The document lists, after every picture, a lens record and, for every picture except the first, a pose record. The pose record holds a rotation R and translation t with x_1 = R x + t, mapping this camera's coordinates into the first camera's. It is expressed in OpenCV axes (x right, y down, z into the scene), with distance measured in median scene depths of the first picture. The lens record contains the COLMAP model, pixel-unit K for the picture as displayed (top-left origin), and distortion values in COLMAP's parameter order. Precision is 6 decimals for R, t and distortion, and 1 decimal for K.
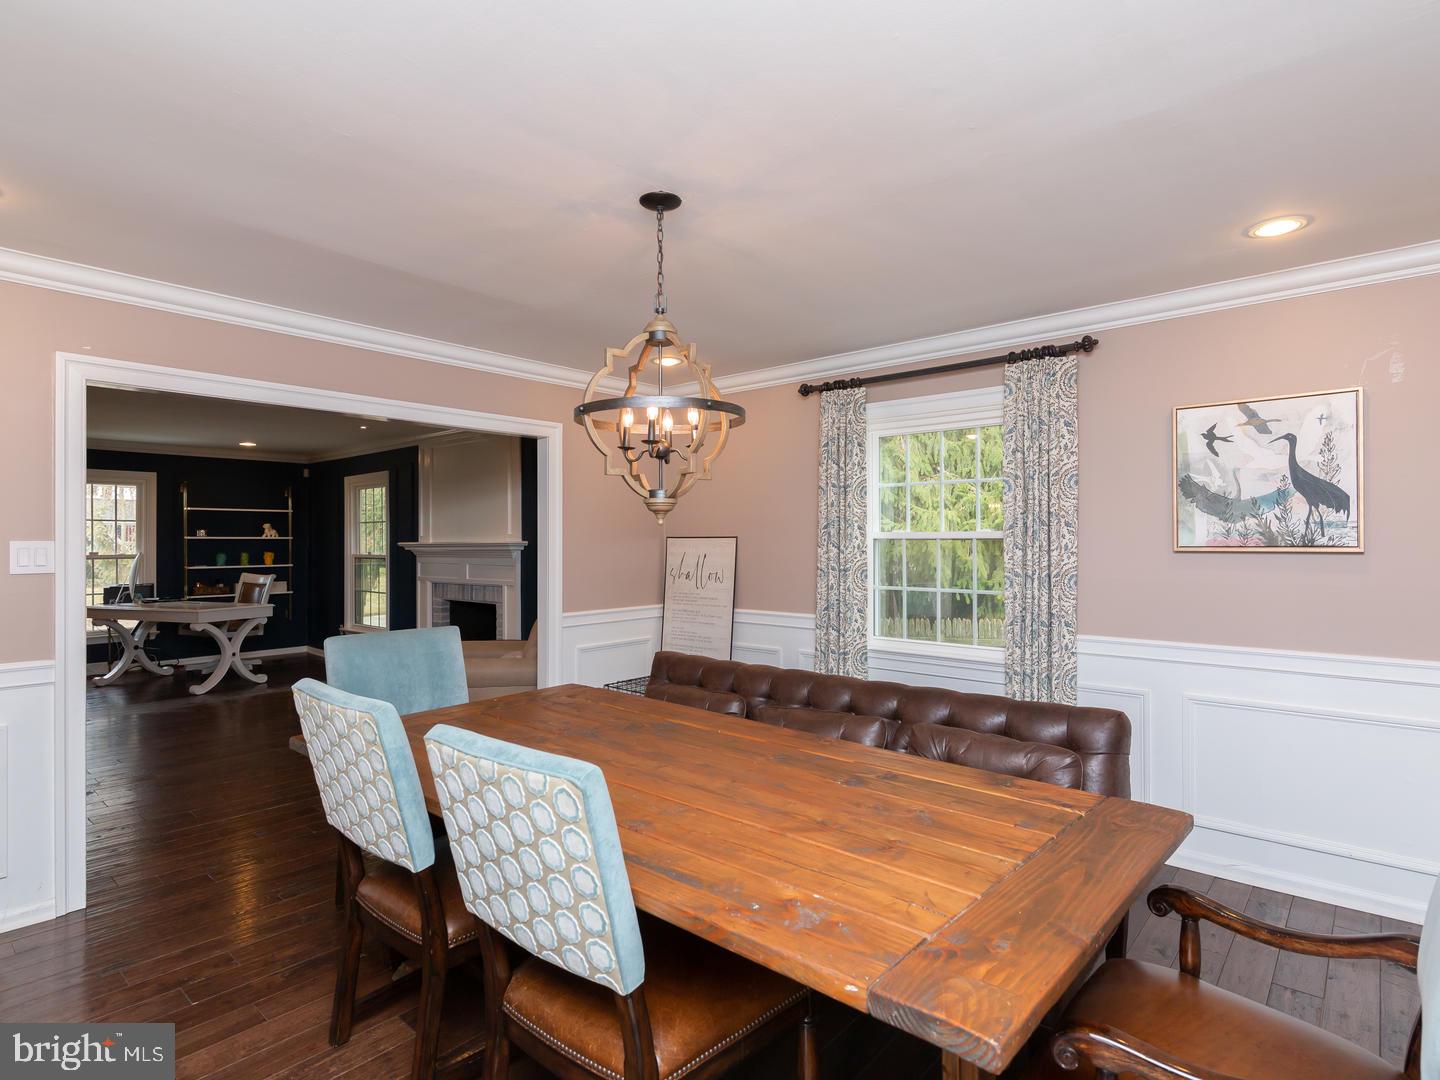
lens RADIAL K [[757.1, 0, 720.9], [0, 757.1, 543.6], [0, 0, 1]] dist [0.002559, -0.000029]
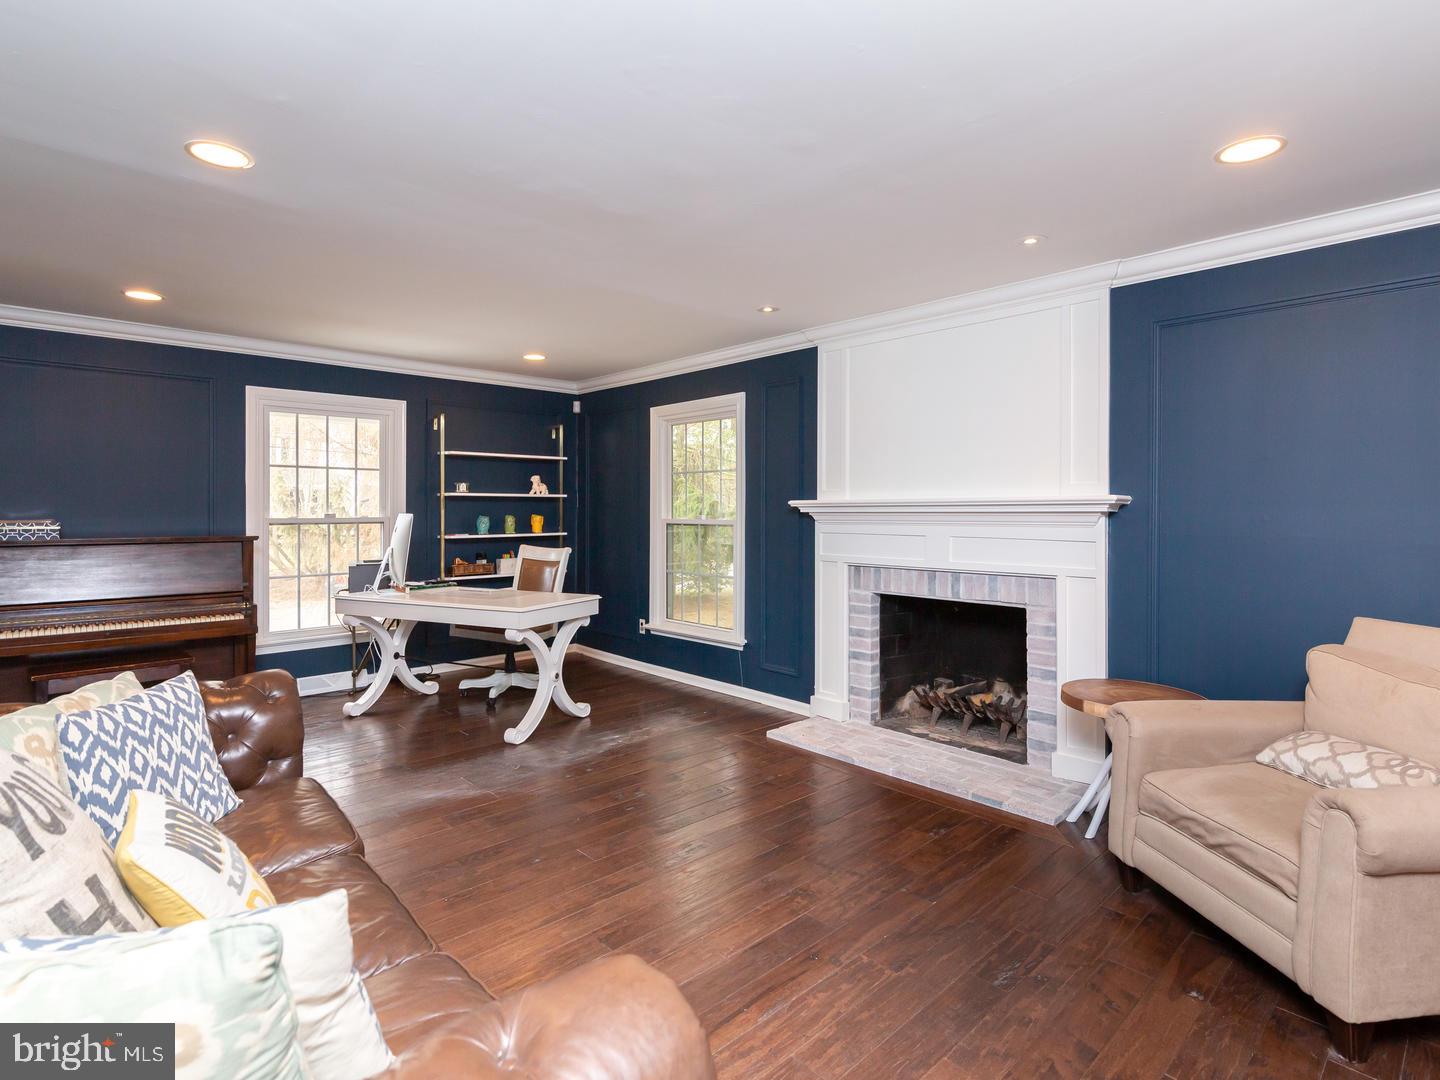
lens RADIAL K [[749.9, 0, 717.3], [0, 749.9, 517.6], [0, 0, 1]] dist [0.004732, -0.000673]
pose [[0.993427, 0.003945, -0.114401, -0.482190], [-0.002802, 0.999945, 0.010154, 0.008259], [0.114435, -0.009766, 0.993383, 0.435821]]
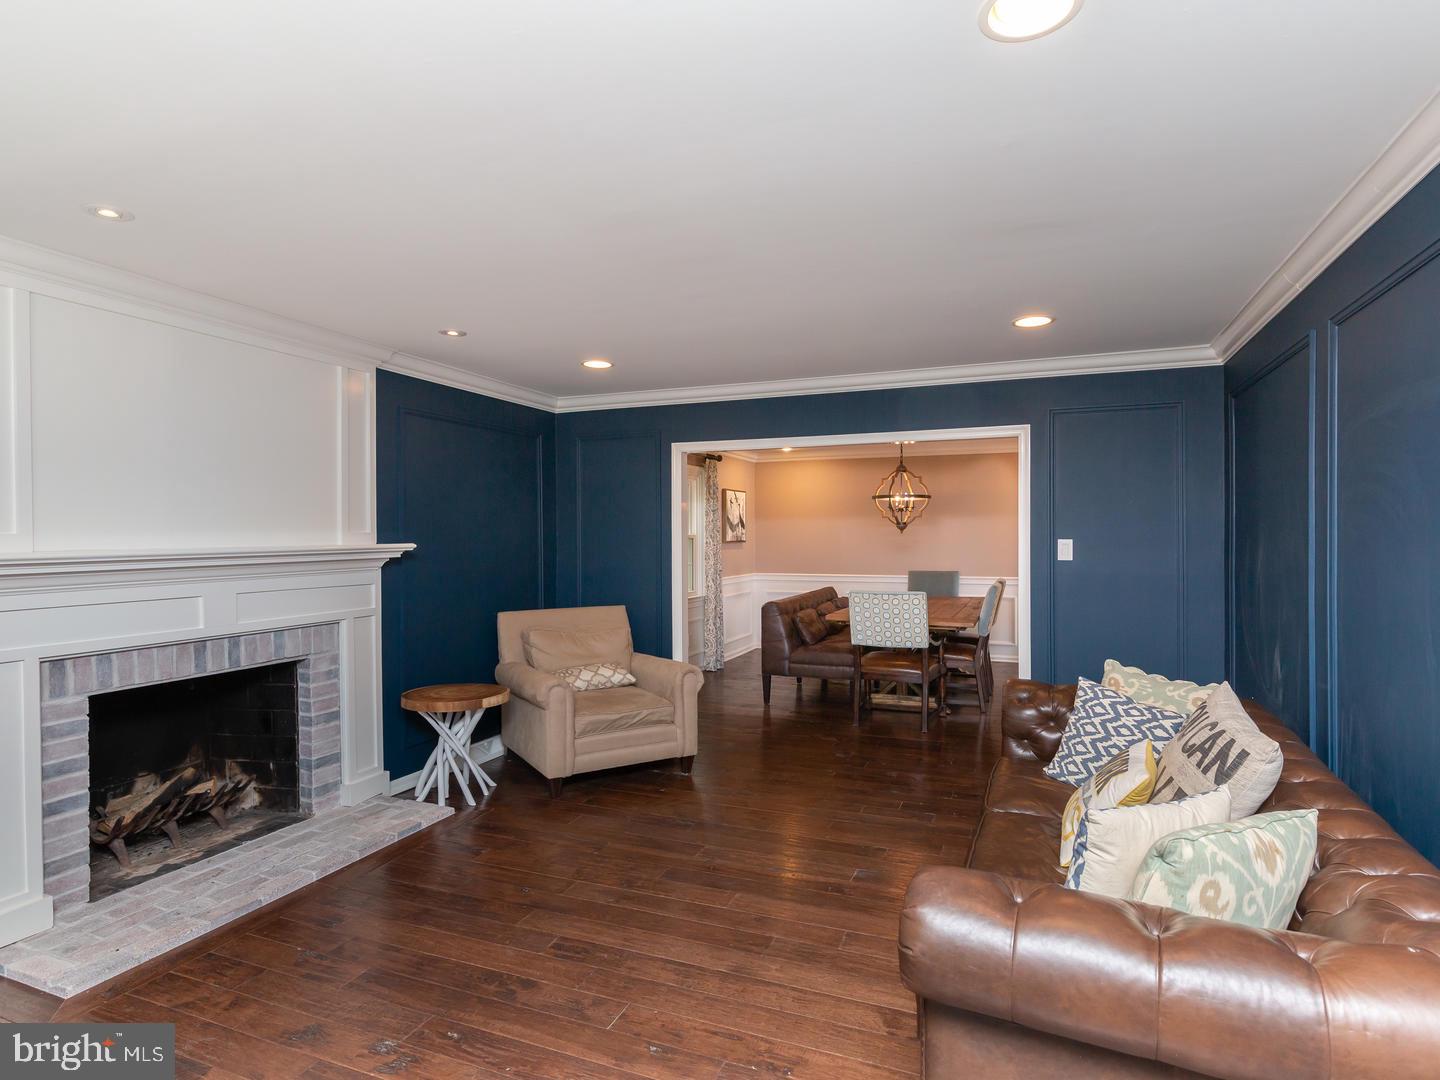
lens RADIAL K [[718.7, 0, 710.7], [0, 718.7, 541.8], [0, 0, 1]] dist [0.000533, -0.001039]
pose [[-0.279819, -0.006748, 0.960029, -0.924180], [0.004646, 0.999954, 0.008383, -0.008314], [-0.960042, 0.006806, -0.279775, 0.901734]]
